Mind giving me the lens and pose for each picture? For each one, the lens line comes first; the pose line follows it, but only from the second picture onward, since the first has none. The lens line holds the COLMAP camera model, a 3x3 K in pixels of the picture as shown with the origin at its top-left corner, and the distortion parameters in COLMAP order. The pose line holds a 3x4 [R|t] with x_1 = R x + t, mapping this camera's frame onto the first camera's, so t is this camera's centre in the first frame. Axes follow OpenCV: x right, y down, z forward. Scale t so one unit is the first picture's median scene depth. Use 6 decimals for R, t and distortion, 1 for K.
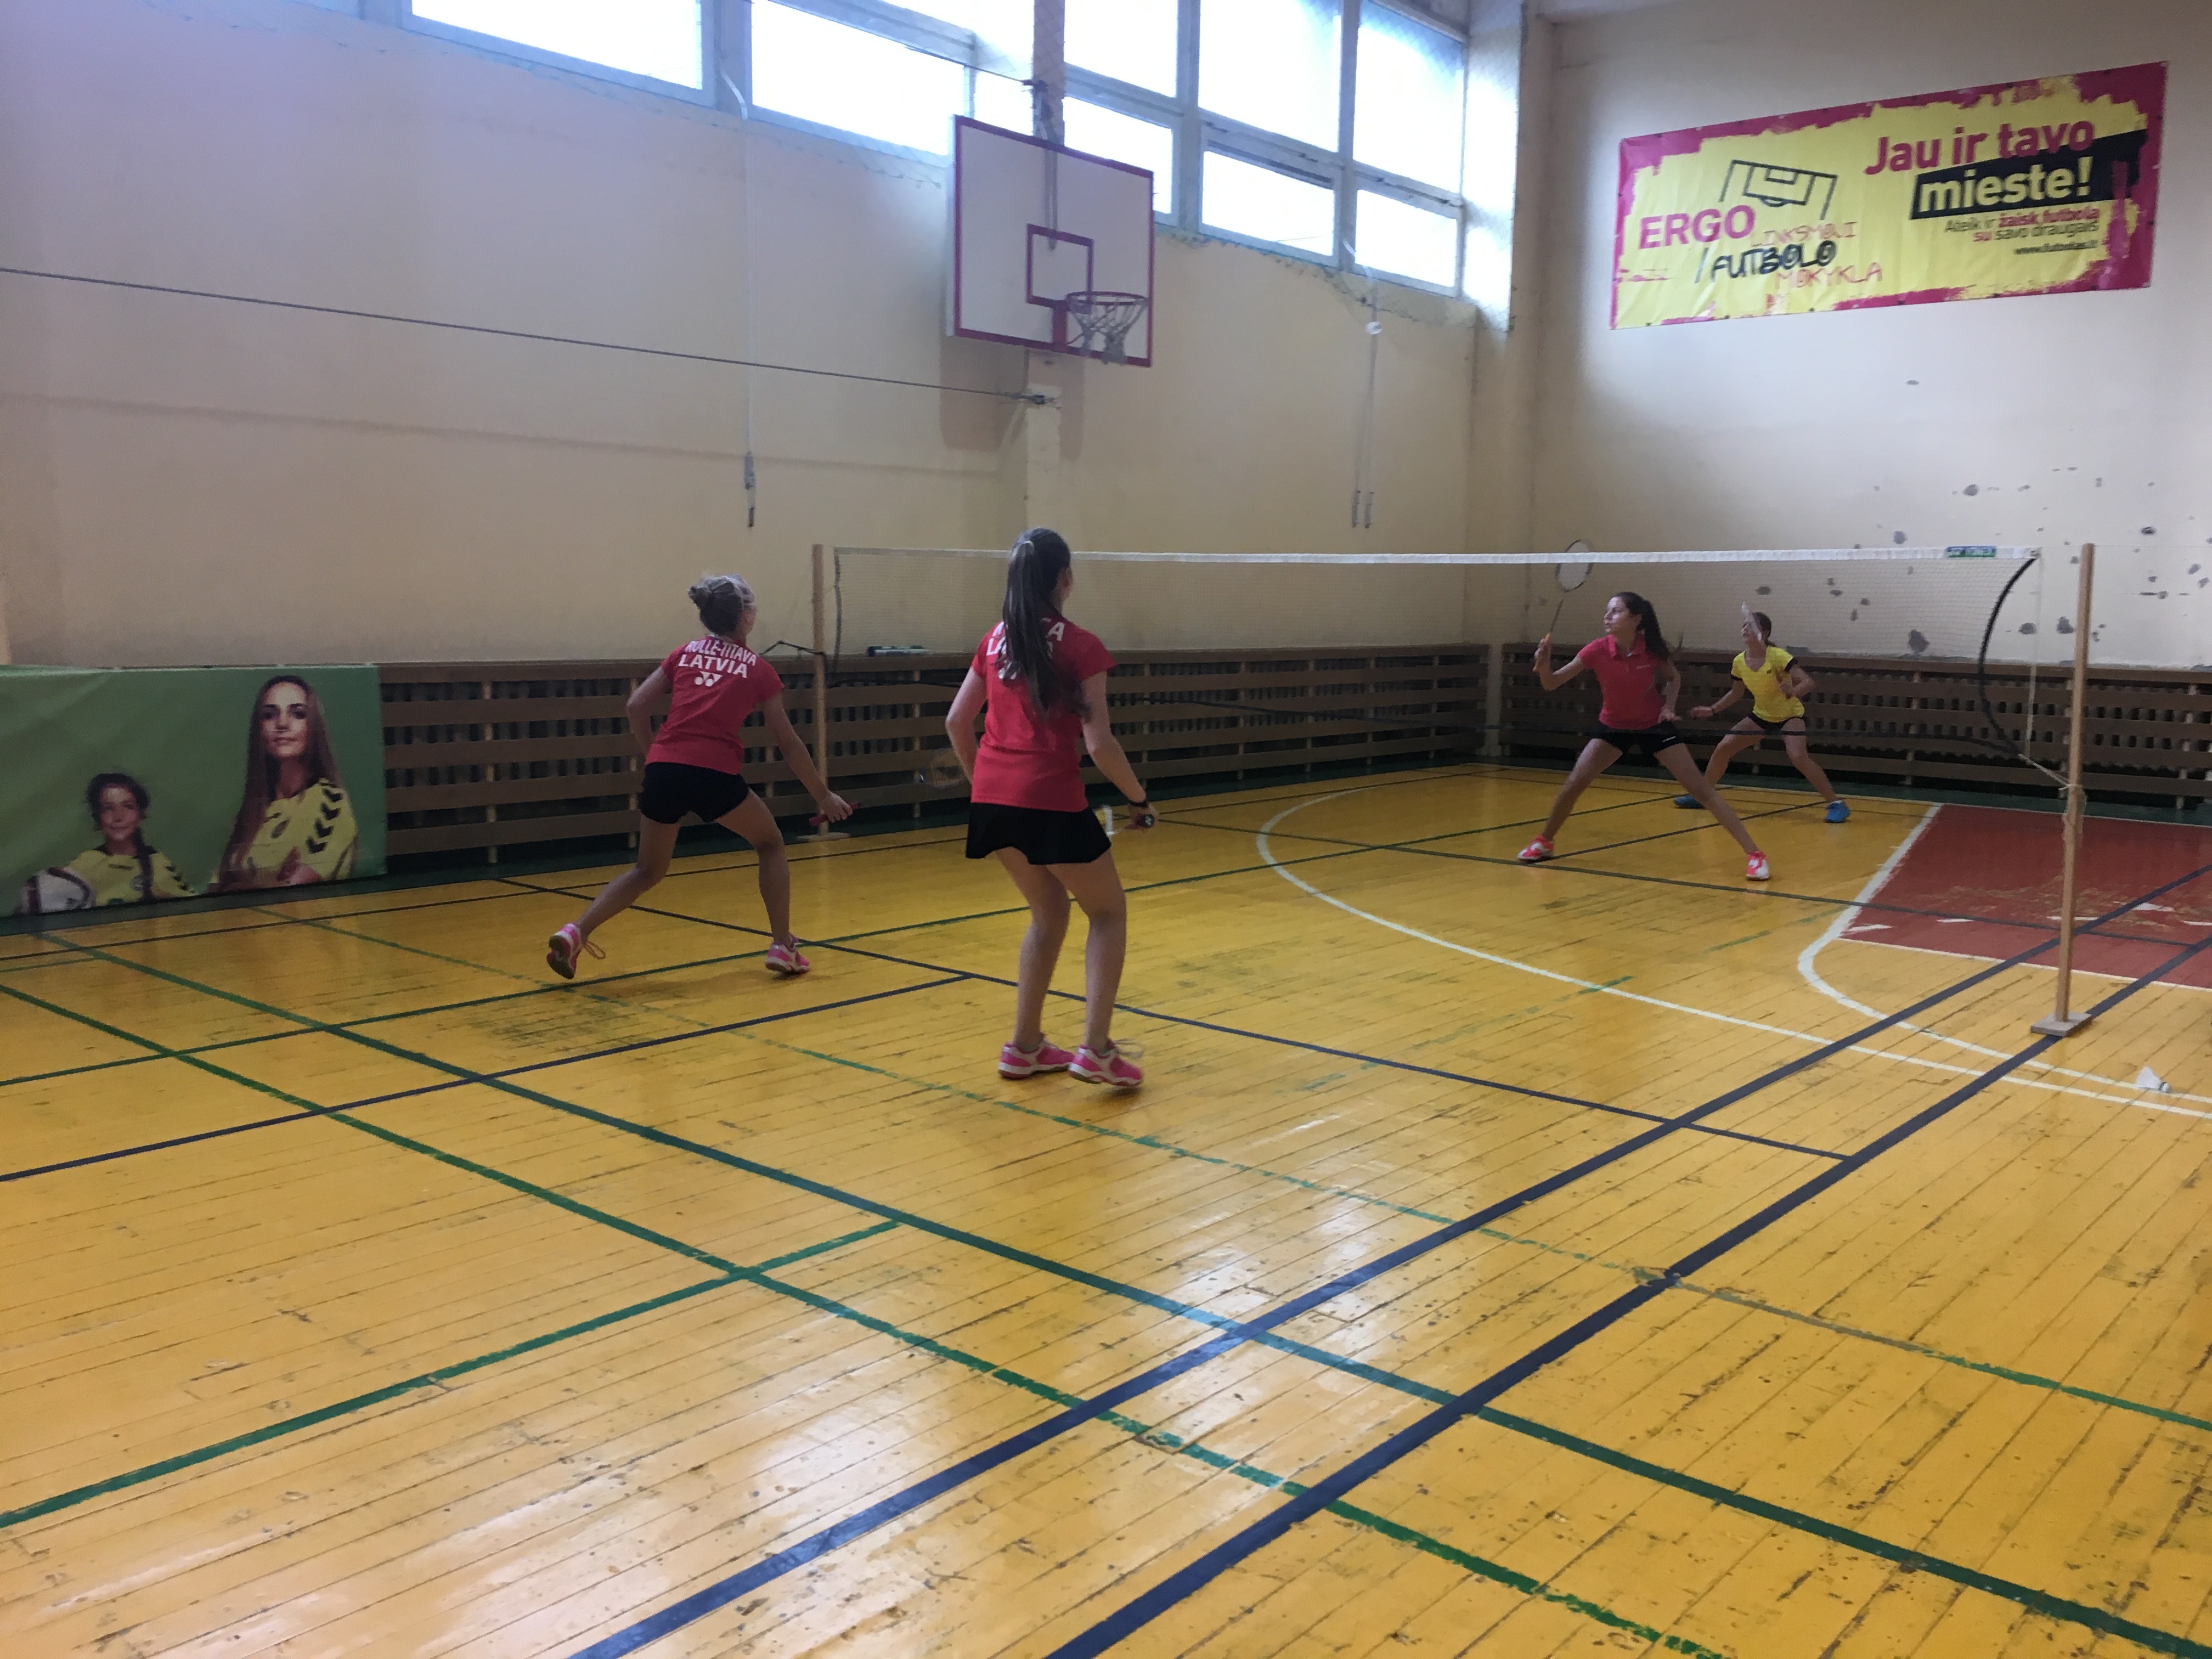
lens RADIAL K [[1888.2, 0, 1098.6], [0, 1888.2, 815.1], [0, 0, 1]] dist [0.075251, -0.118541]
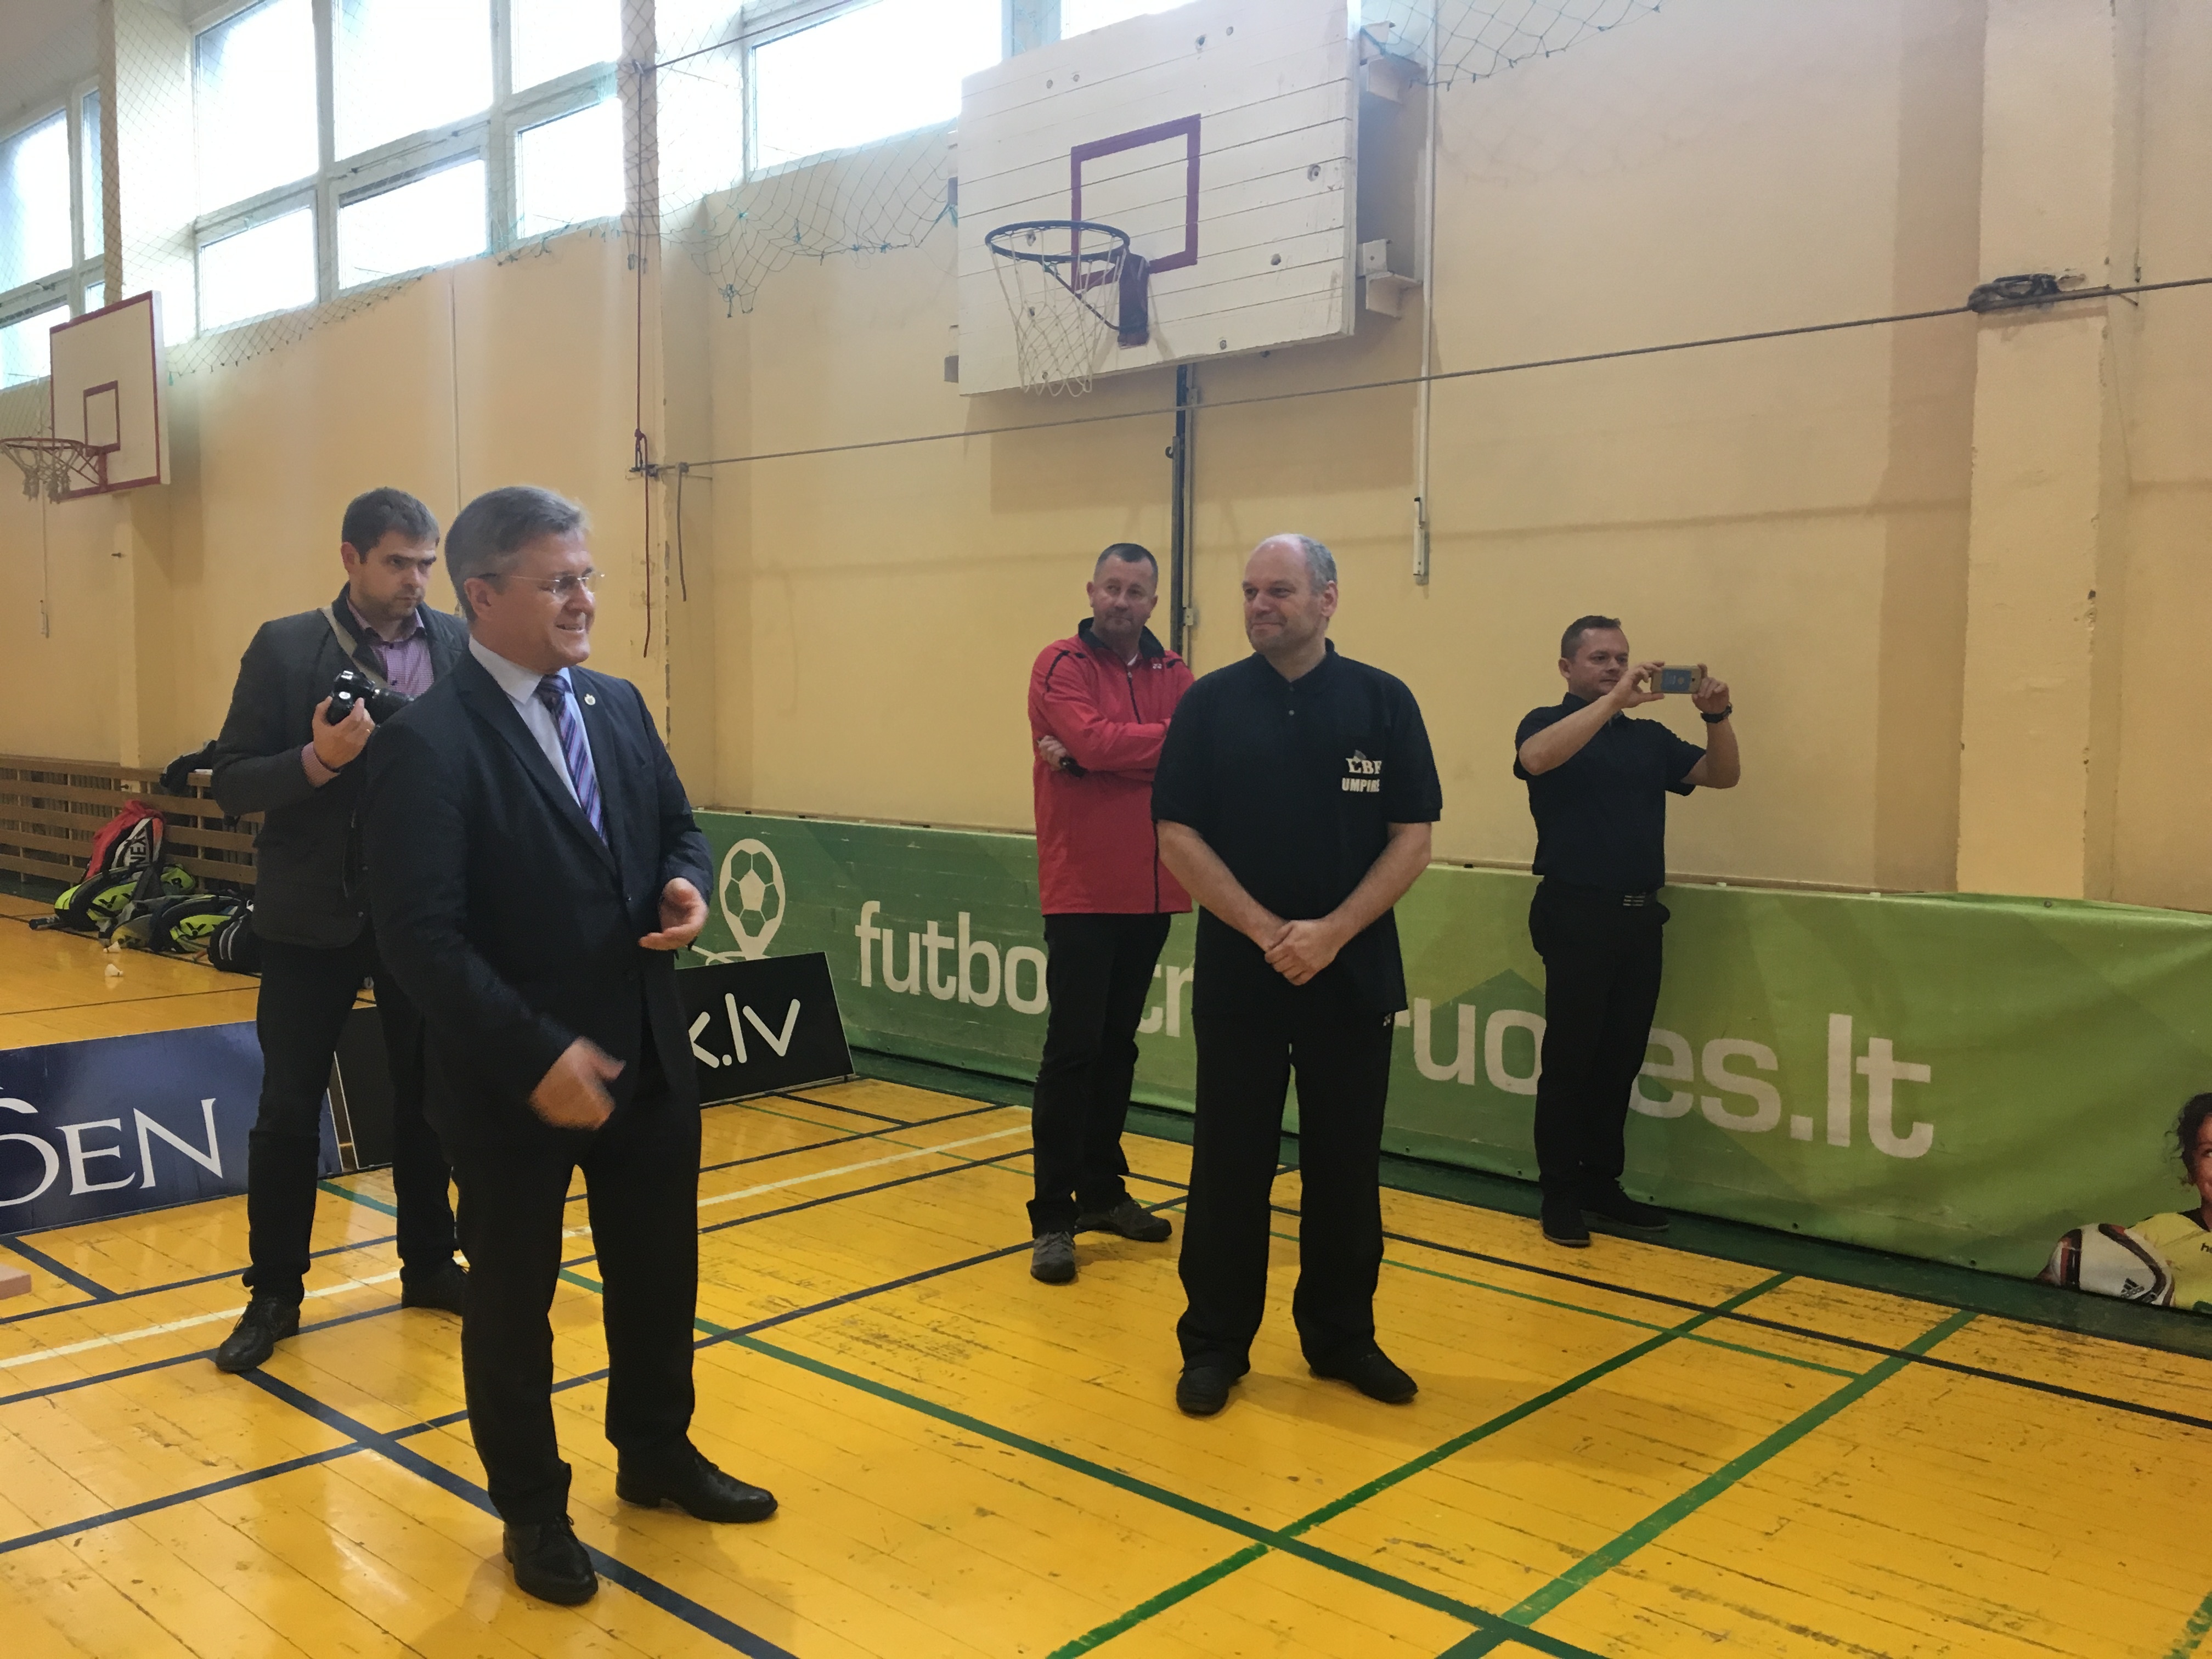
lens RADIAL K [[1888.2, 0, 1102.1], [0, 1888.2, 823.8], [0, 0, 1]] dist [0.075251, -0.118541]
pose [[-0.038952, 0.044423, -0.998253, 0.048079], [-0.127692, 0.990600, 0.049065, -0.051379], [0.991049, 0.129380, -0.032913, 0.381057]]
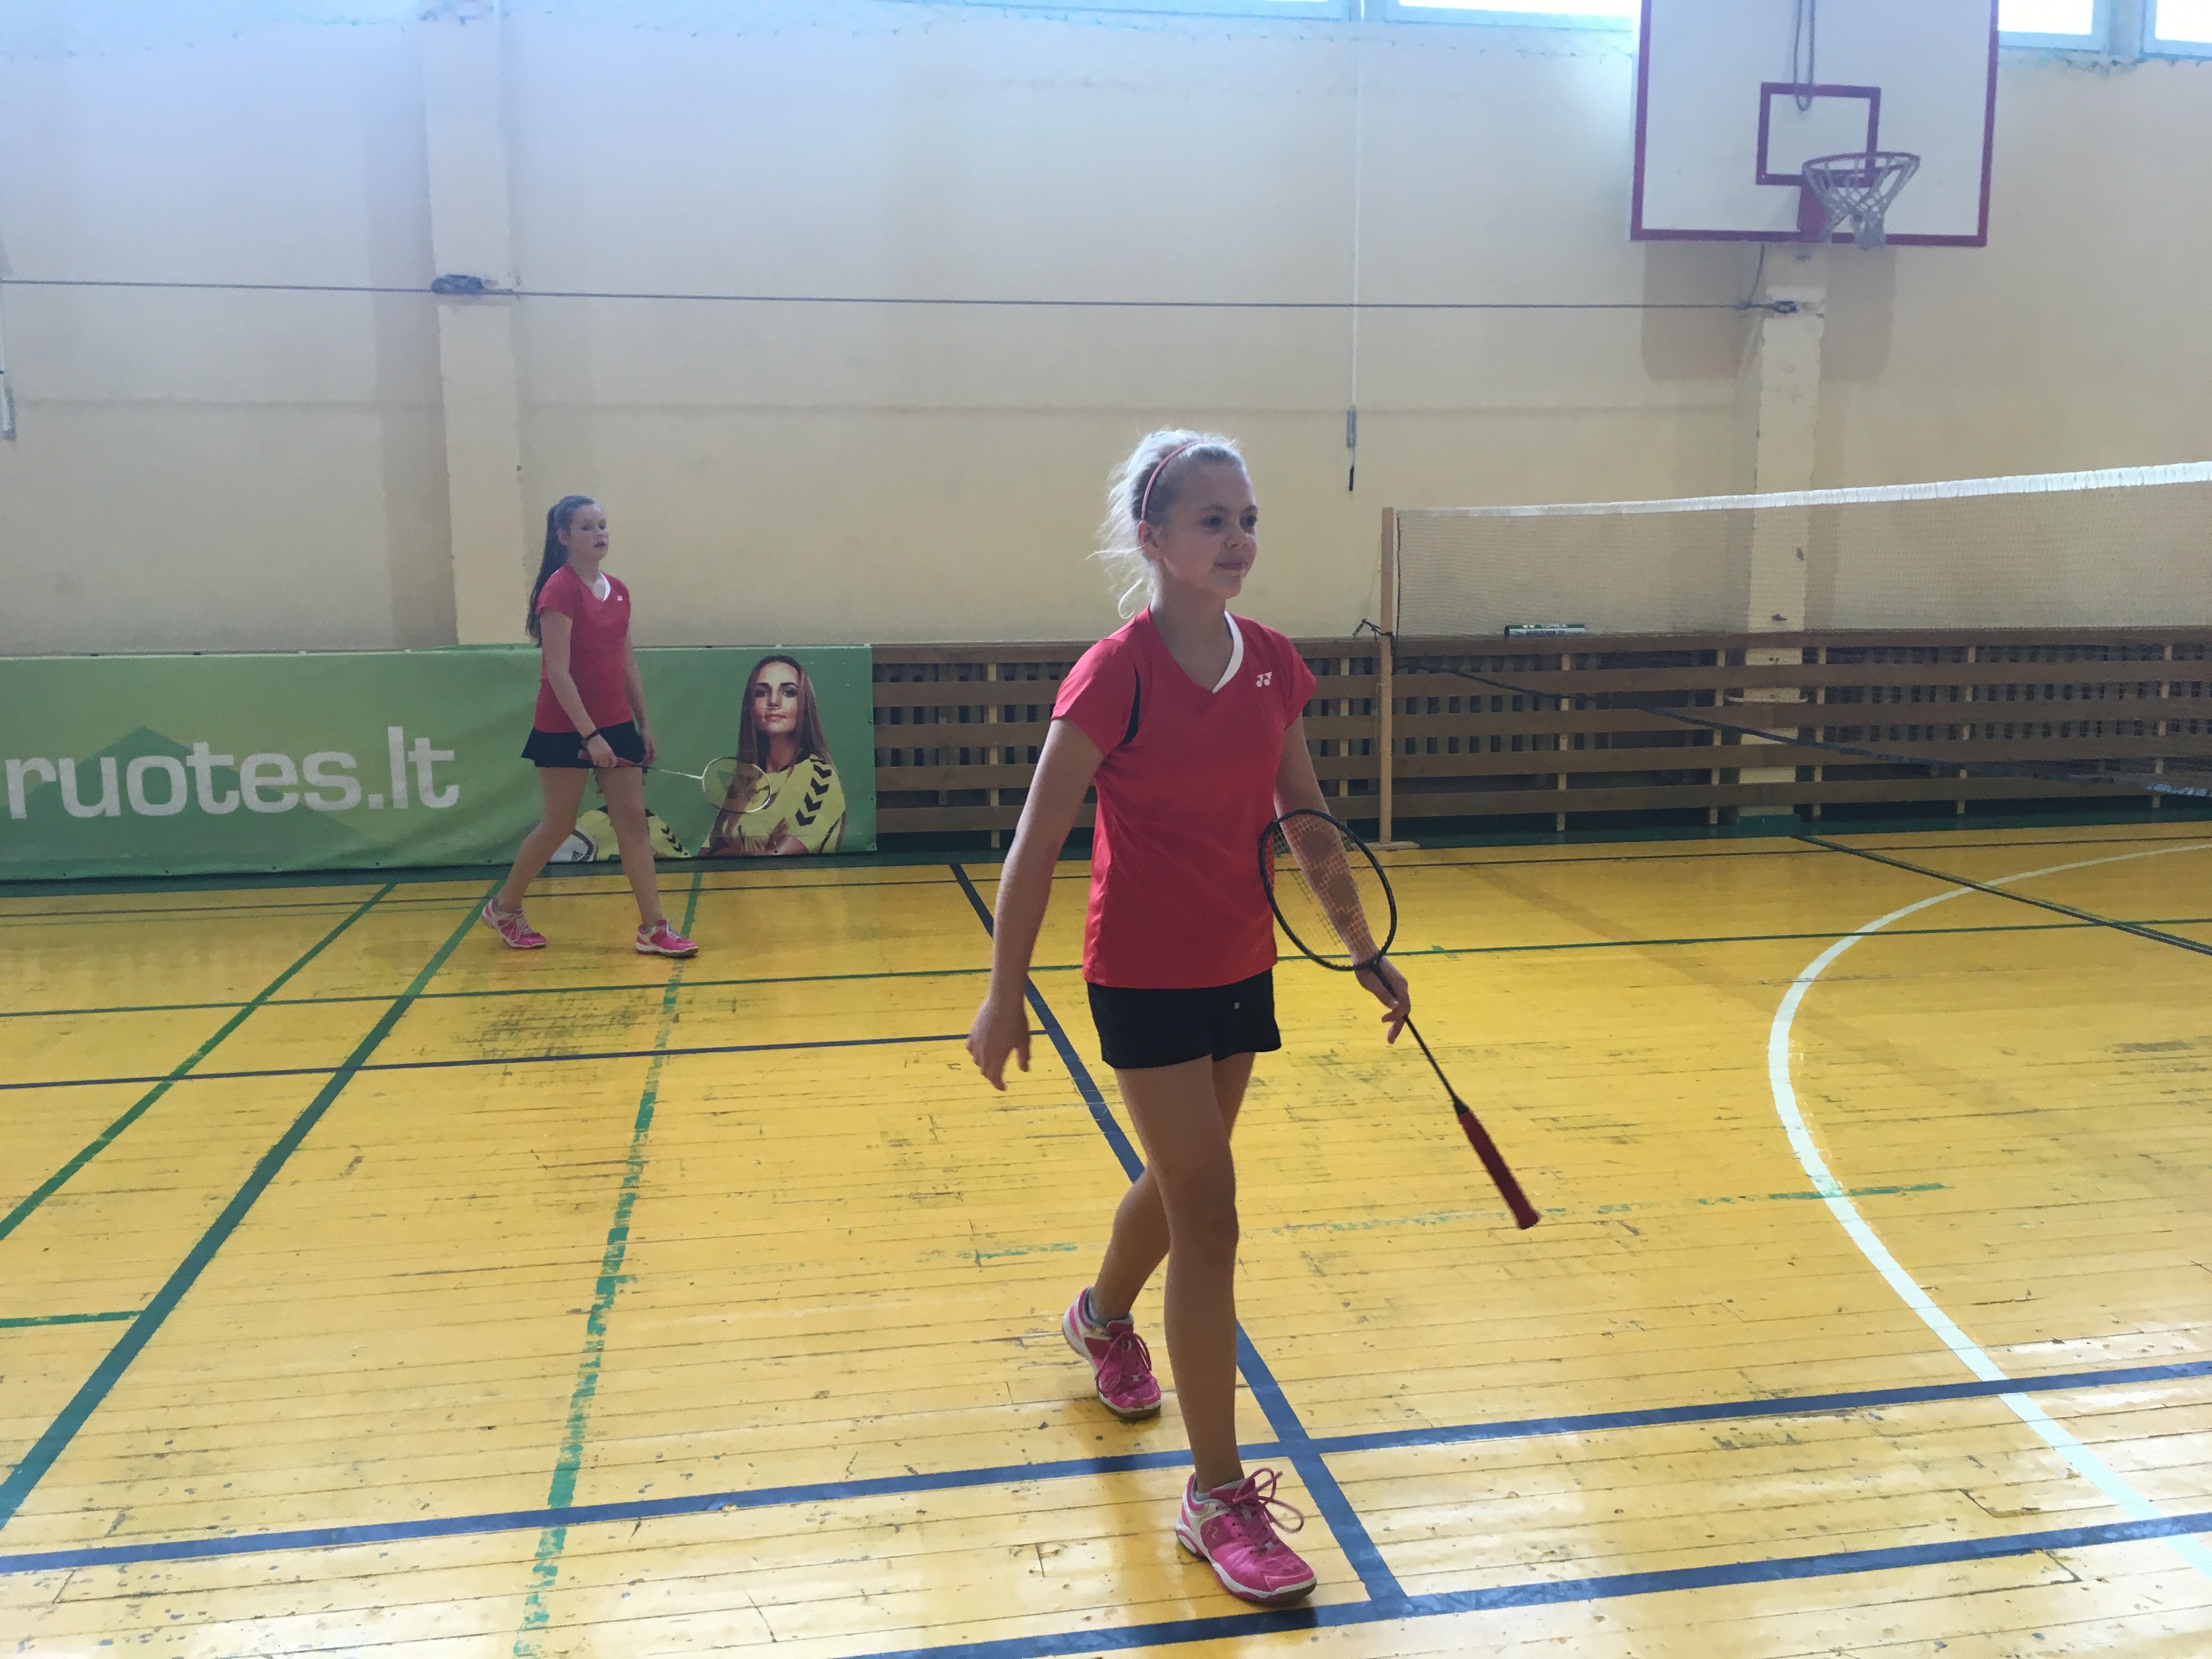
lens RADIAL K [[1888.2, 0, 1107.9], [0, 1888.2, 836.5], [0, 0, 1]] dist [0.075251, -0.118541]
pose [[0.769413, 0.073285, -0.634533, 0.234060], [-0.057313, 0.997310, 0.045688, -0.019395], [0.636175, 0.001214, 0.771544, 0.190985]]
